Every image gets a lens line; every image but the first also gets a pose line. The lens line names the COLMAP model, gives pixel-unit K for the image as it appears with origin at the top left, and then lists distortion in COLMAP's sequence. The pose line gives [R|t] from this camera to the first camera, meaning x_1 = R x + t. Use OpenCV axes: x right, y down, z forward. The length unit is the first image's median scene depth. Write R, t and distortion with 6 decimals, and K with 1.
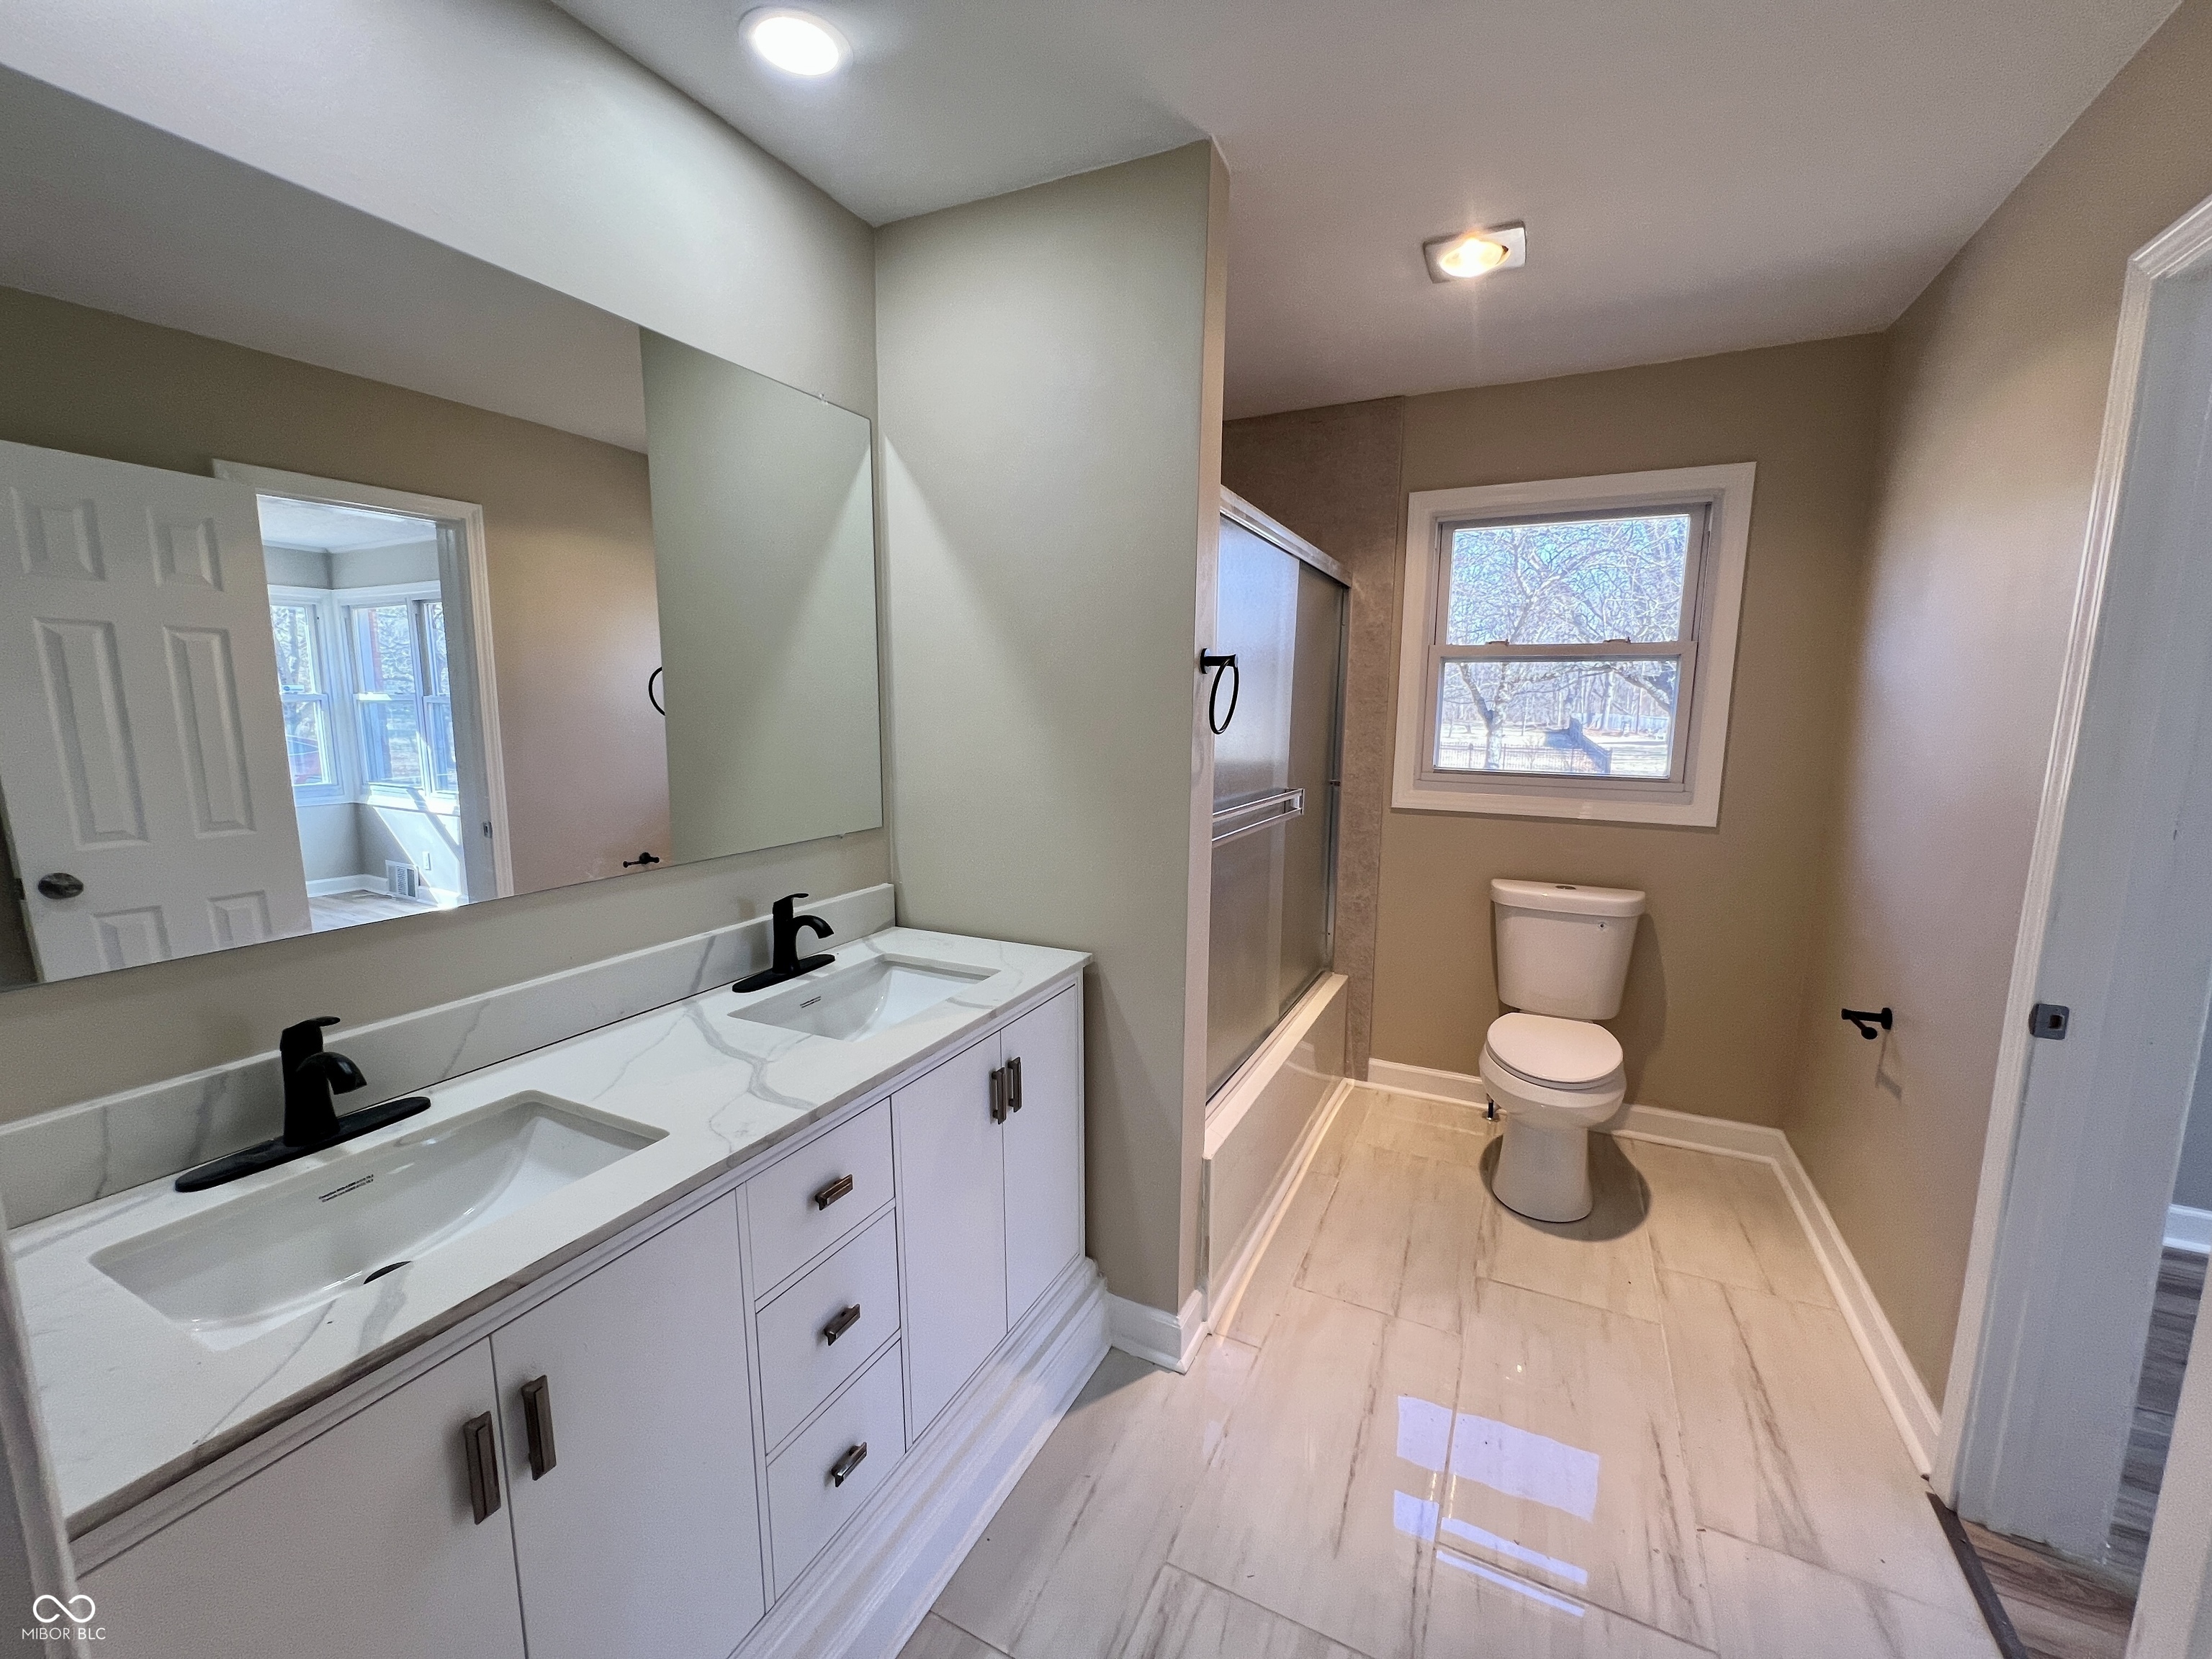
lens RADIAL K [[891.4, 0, 1107.0], [0, 891.4, 833.0], [0, 0, 1]] dist [-0.004312, 0.002071]
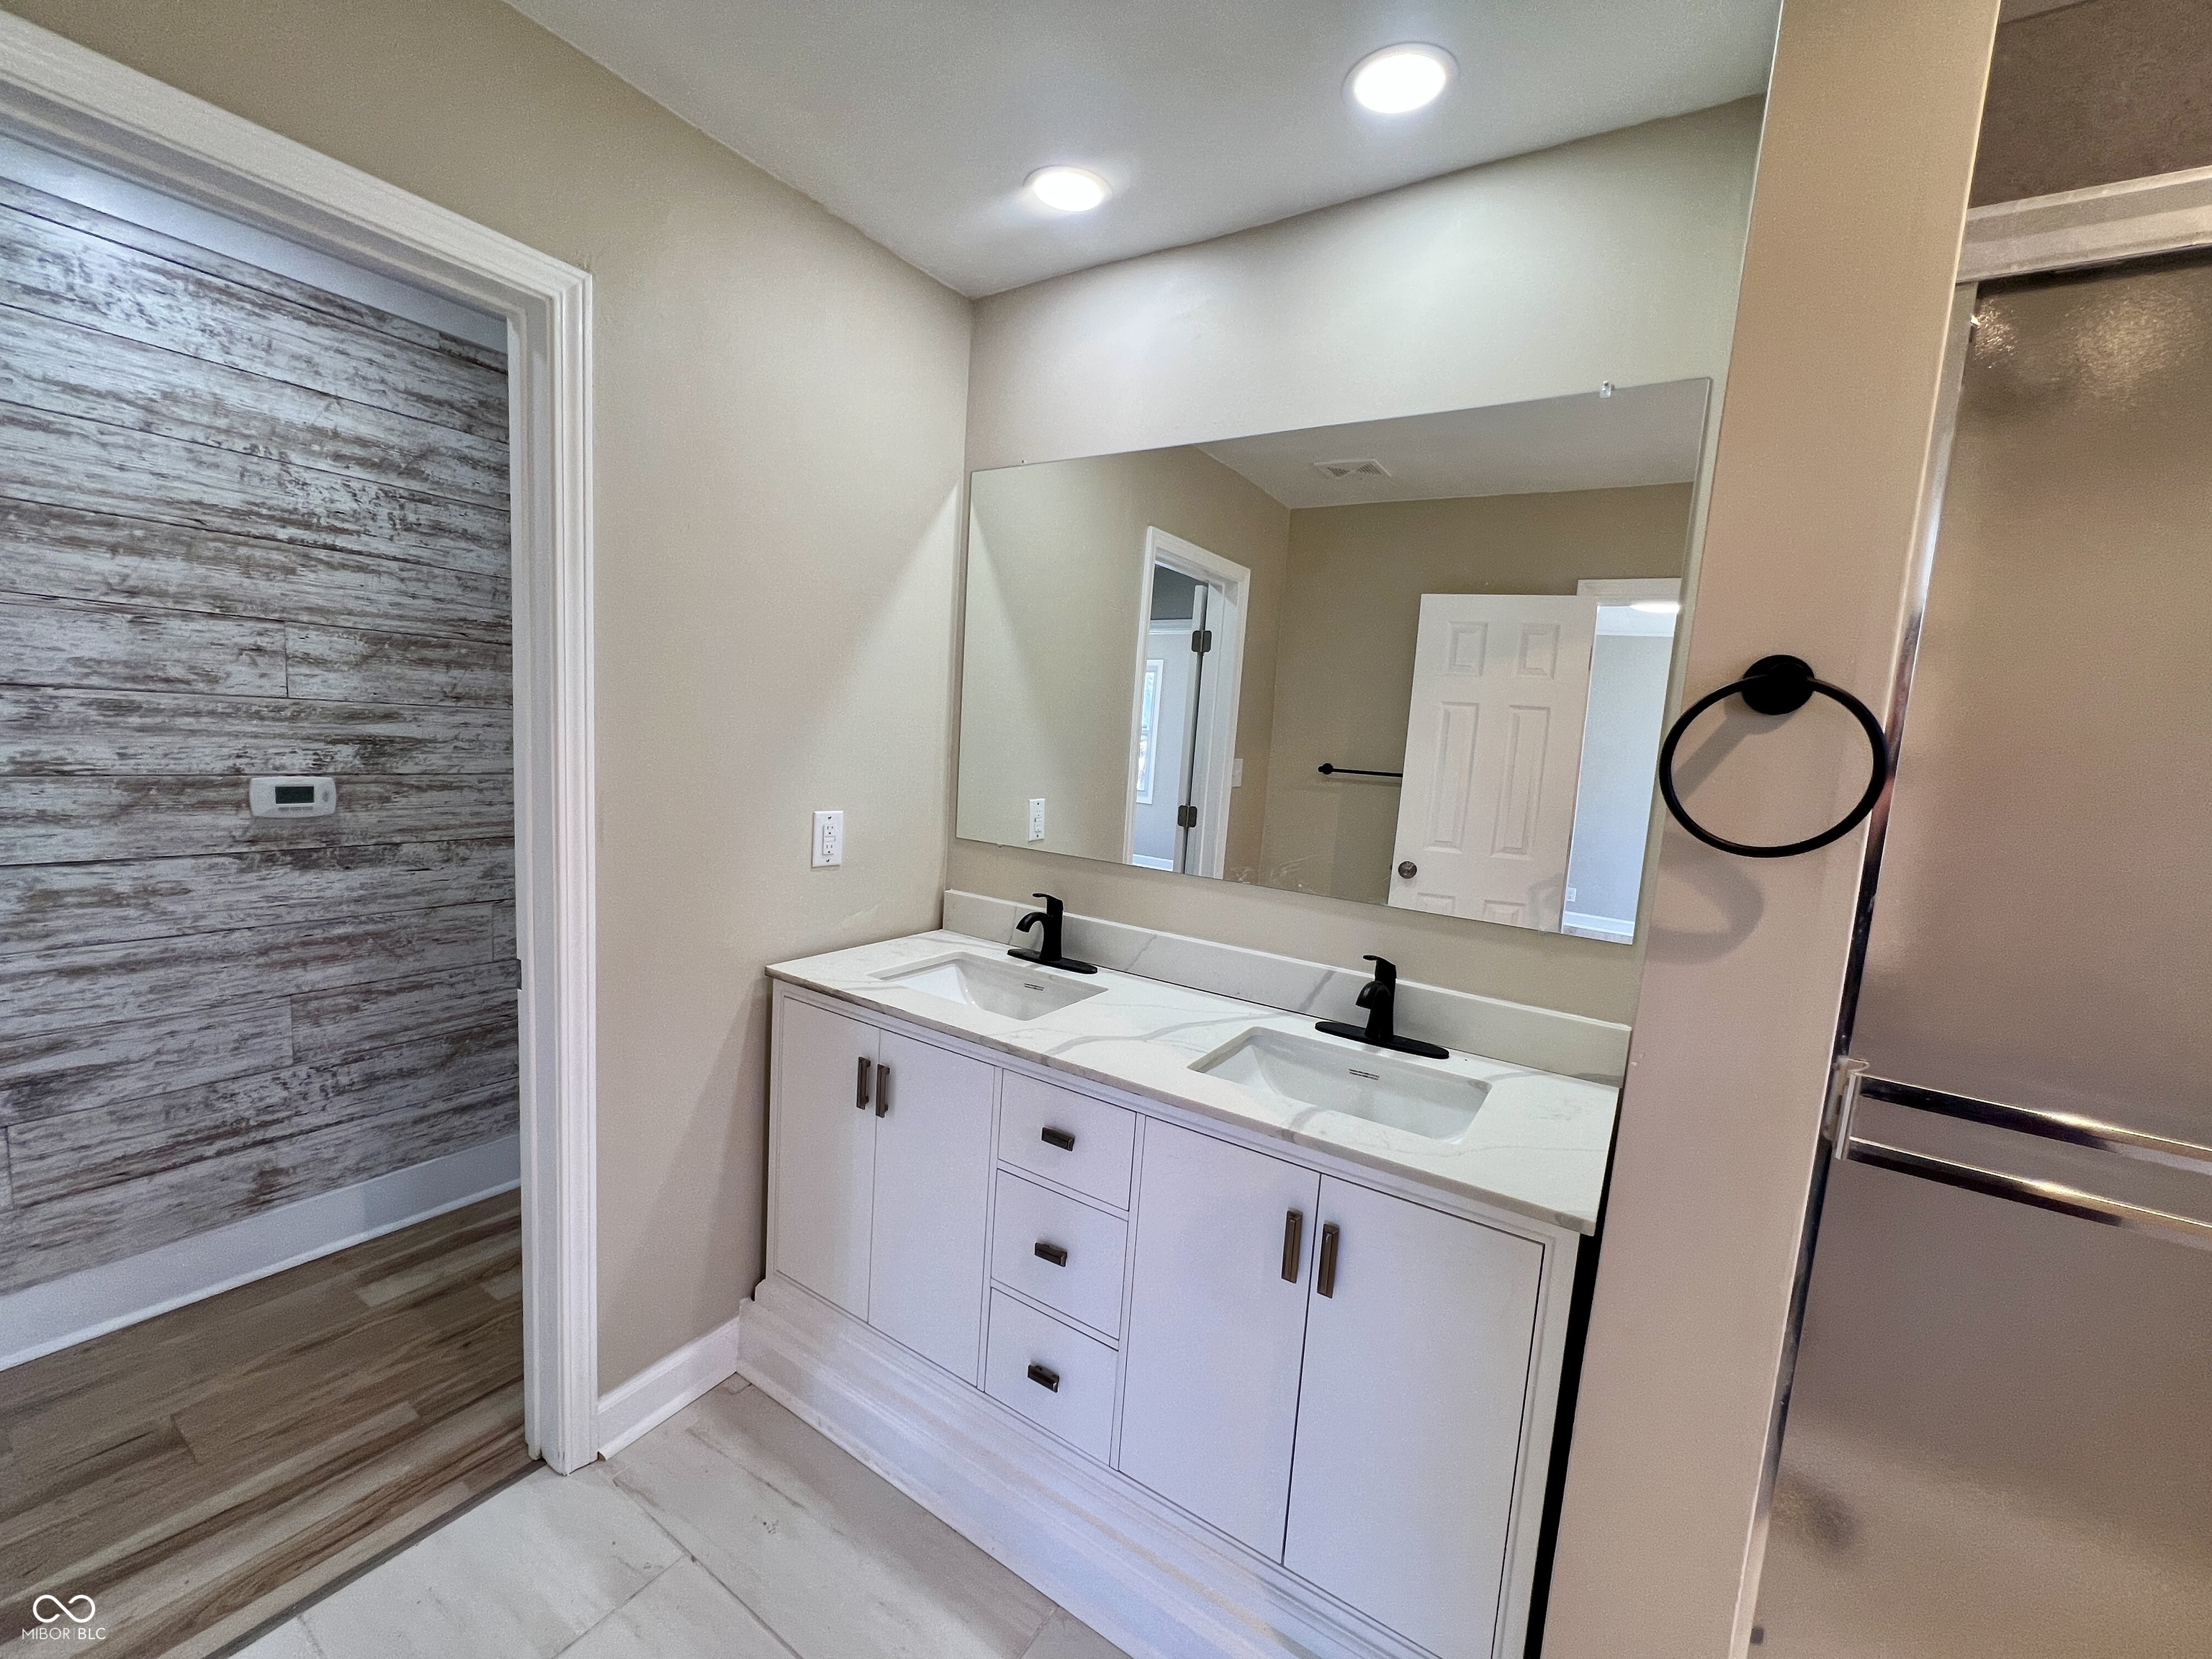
lens RADIAL K [[887.0, 0, 1109.2], [0, 887.0, 836.5], [0, 0, 1]] dist [-0.002250, 0.000041]
pose [[-0.103747, 0.110352, -0.988463, 0.581858], [-0.215577, 0.967706, 0.130661, -0.114014], [0.970960, 0.226645, -0.076607, 0.759304]]
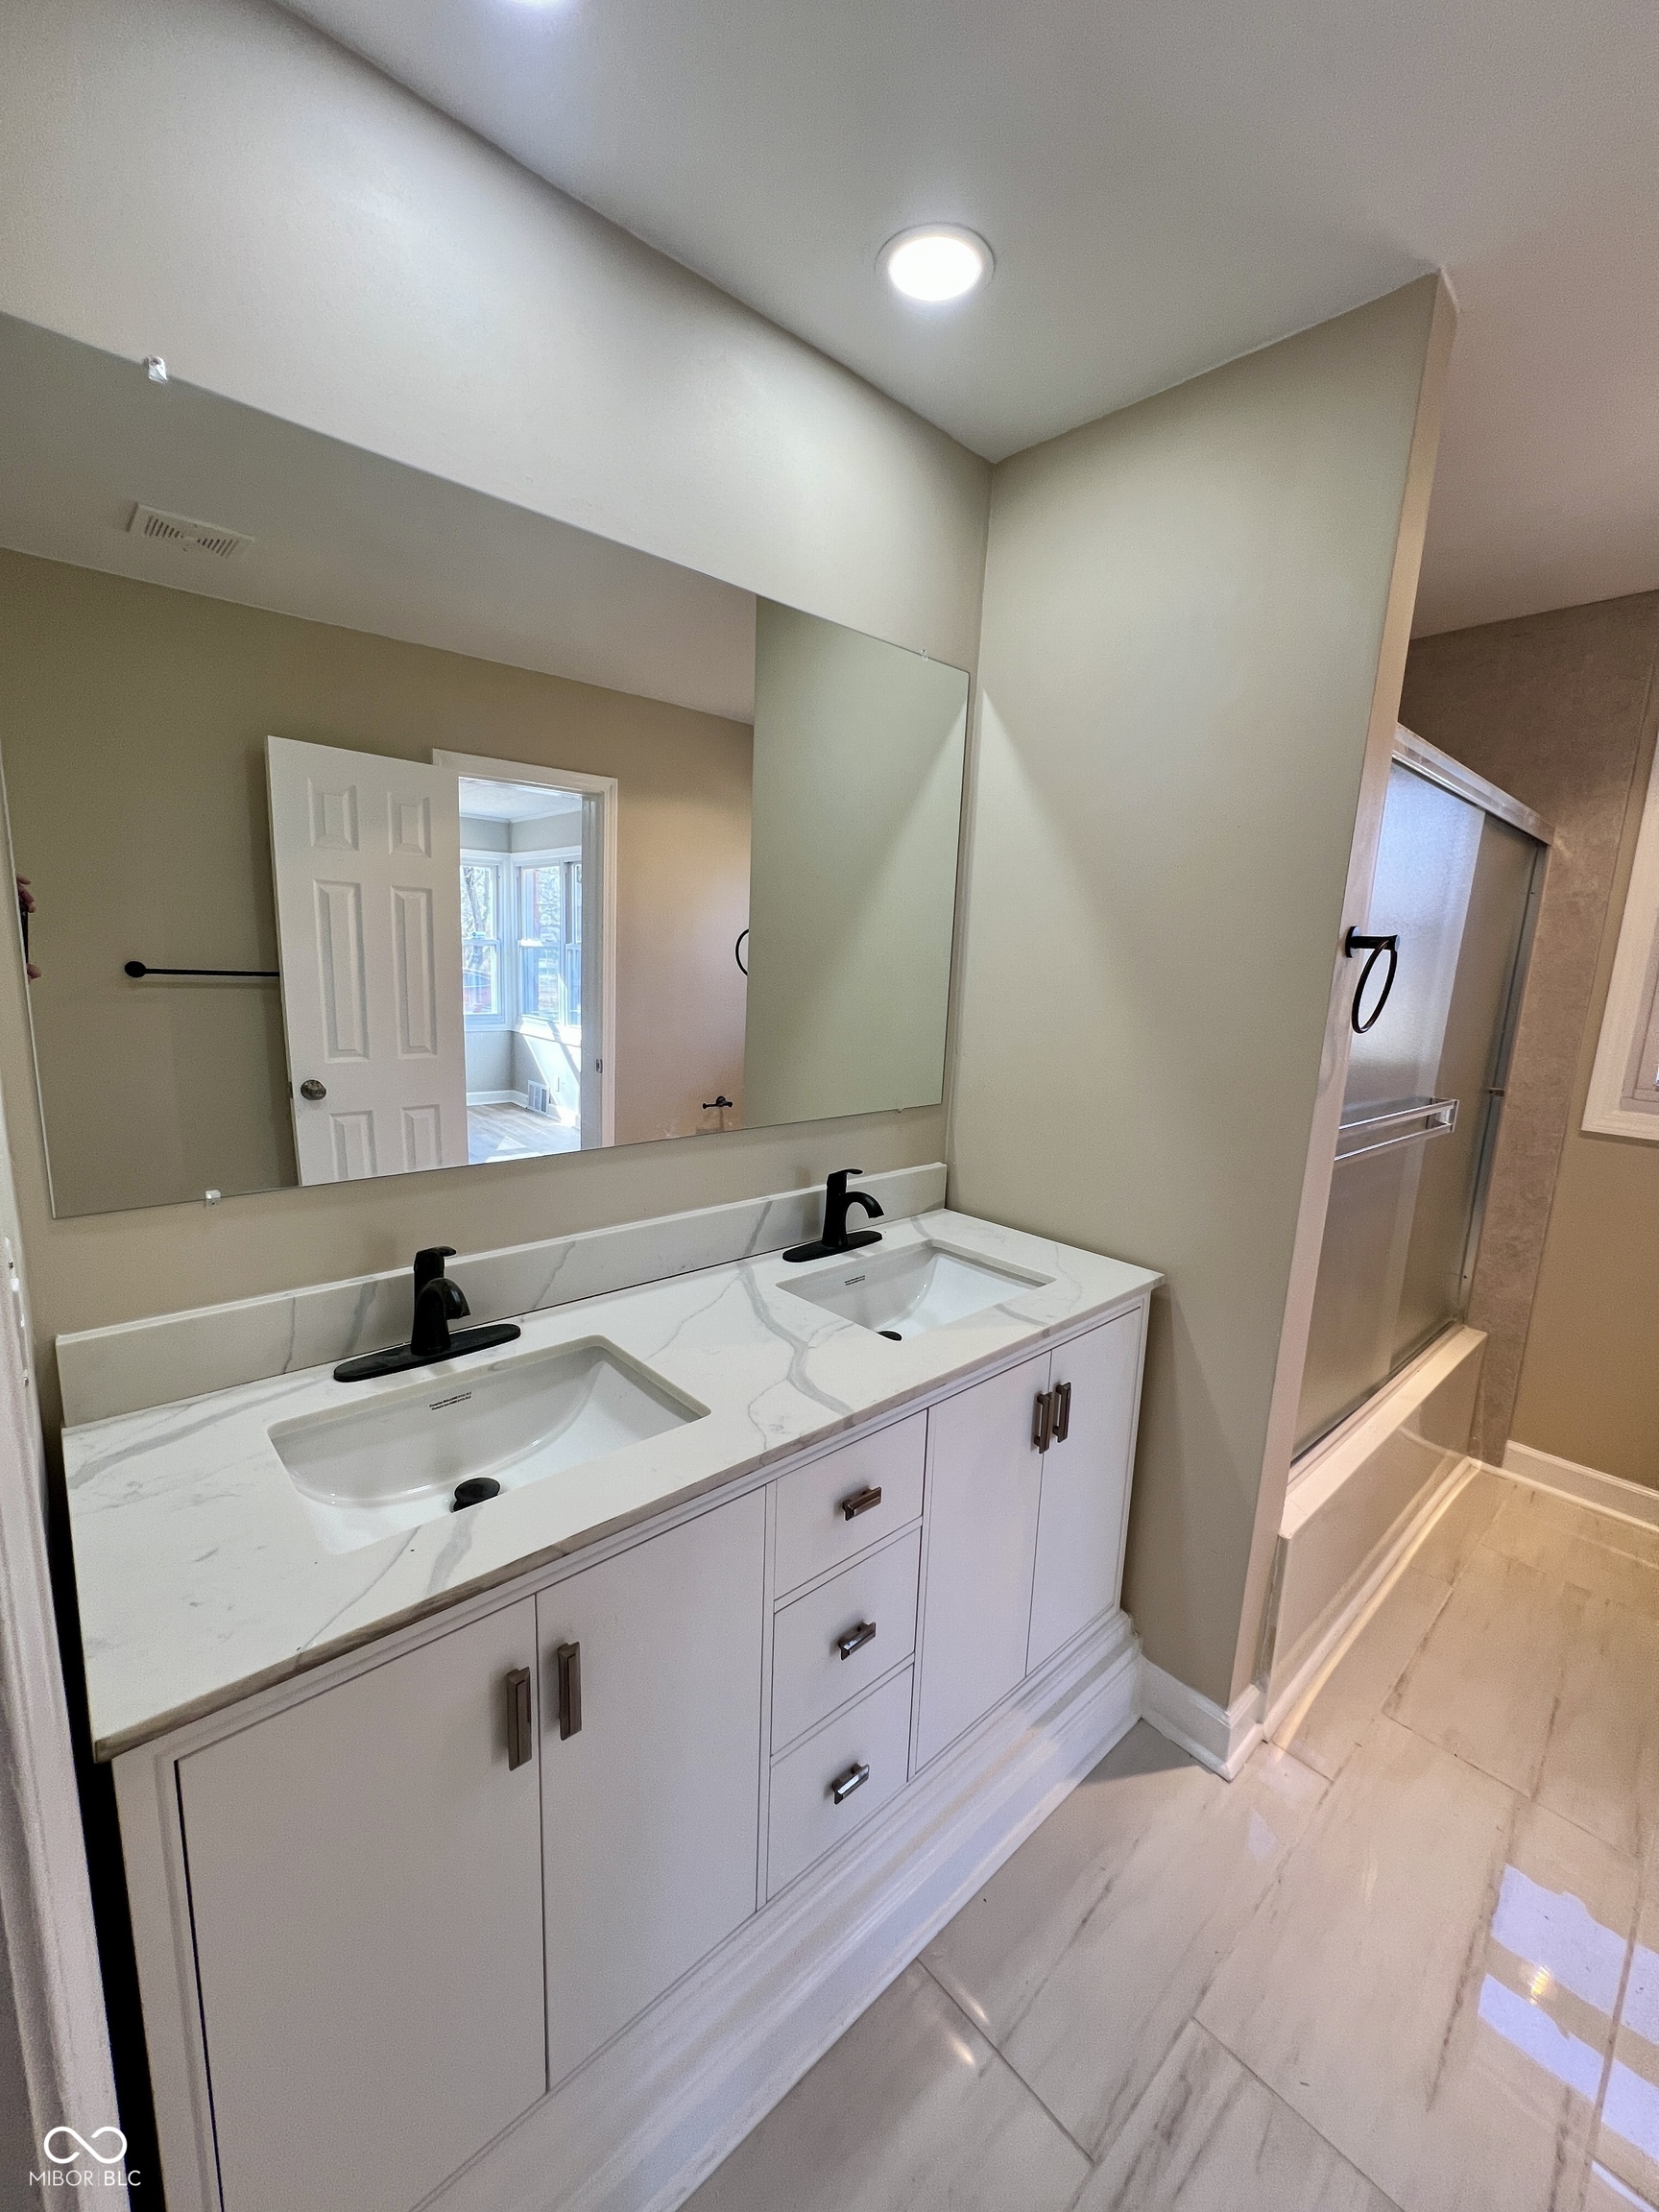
lens RADIAL K [[891.4, 0, 823.7], [0, 891.4, 1106.2], [0, 0, 1]] dist [-0.004312, 0.002071]
pose [[0.929256, 0.095067, -0.356995, -0.033981], [-0.089302, 0.995470, 0.032639, -0.029141], [0.358481, 0.001550, 0.933536, 0.076106]]
